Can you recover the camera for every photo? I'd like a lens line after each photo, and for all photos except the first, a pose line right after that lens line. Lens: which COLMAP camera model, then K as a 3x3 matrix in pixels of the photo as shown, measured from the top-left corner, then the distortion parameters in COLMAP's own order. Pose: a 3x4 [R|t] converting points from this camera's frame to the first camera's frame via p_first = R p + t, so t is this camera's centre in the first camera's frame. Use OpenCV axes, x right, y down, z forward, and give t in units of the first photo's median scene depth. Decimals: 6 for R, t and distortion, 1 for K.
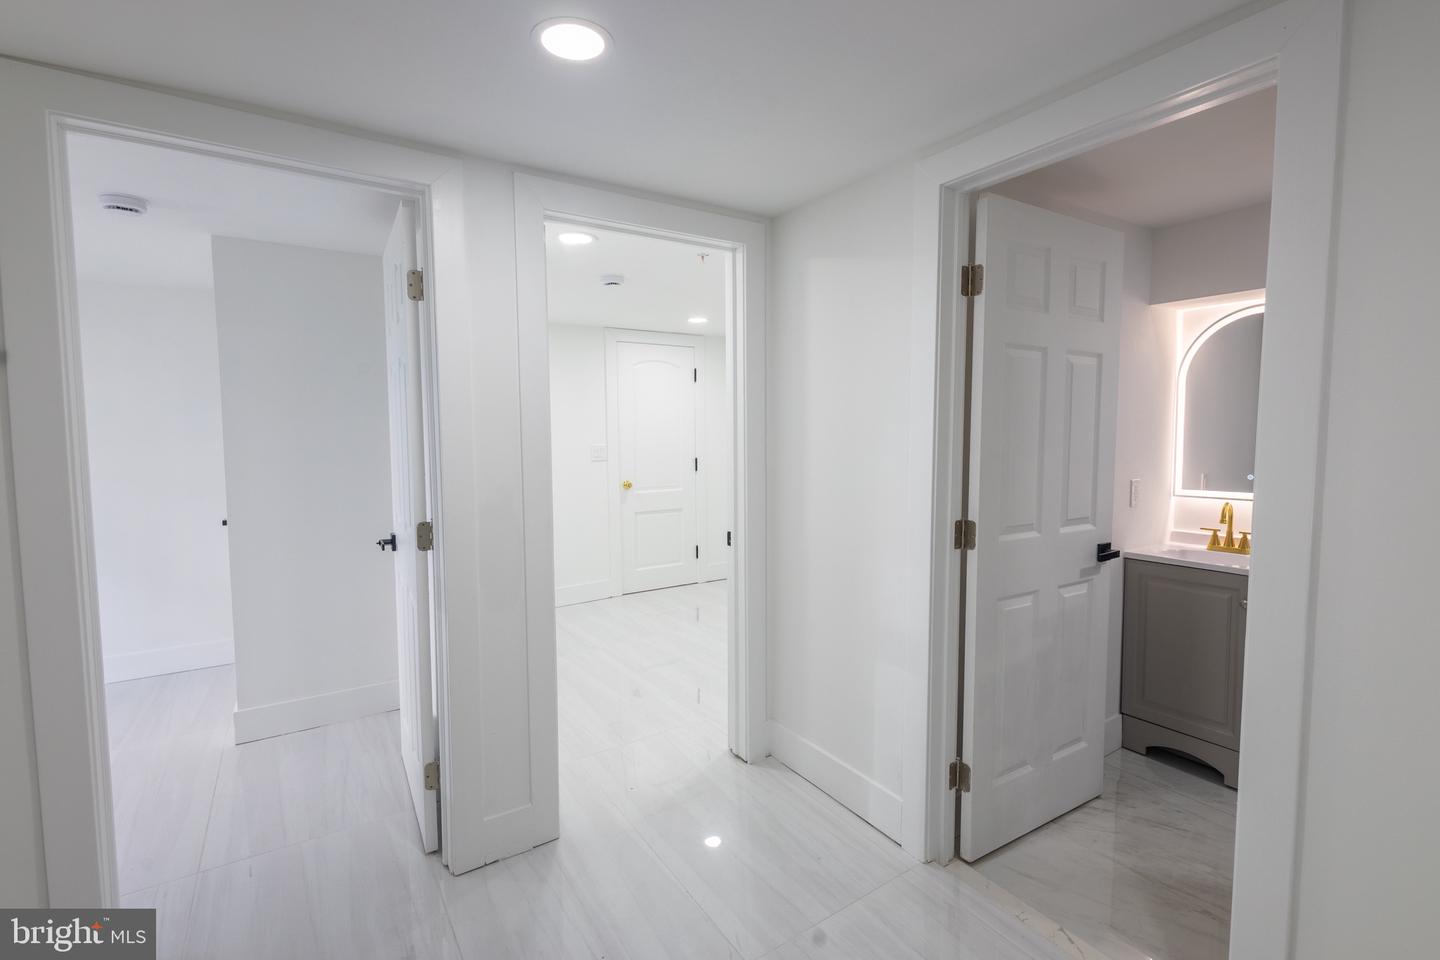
lens RADIAL K [[637.2, 0, 720.0], [0, 637.2, 480.0], [0, 0, 1]] dist [0.001844, -0.000090]
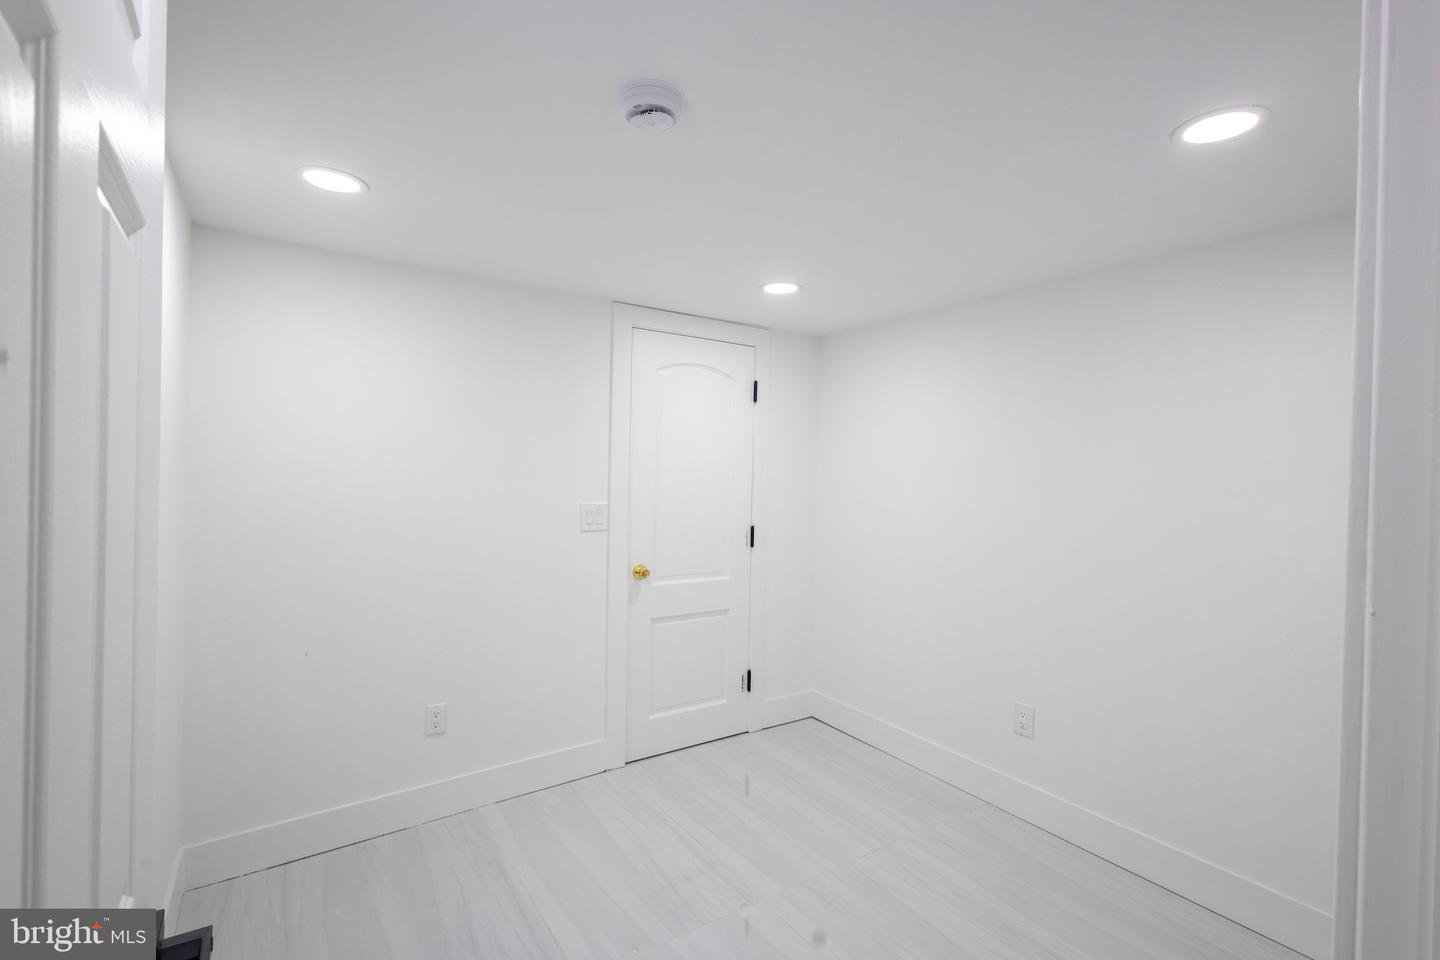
lens RADIAL K [[637.2, 0, 720.0], [0, 637.2, 480.0], [0, 0, 1]] dist [0.001844, -0.000090]
pose [[0.999528, 0.025873, 0.016591, -0.084706], [-0.024714, 0.997474, -0.066600, -0.039281], [-0.018273, 0.066159, 0.997642, 0.410775]]
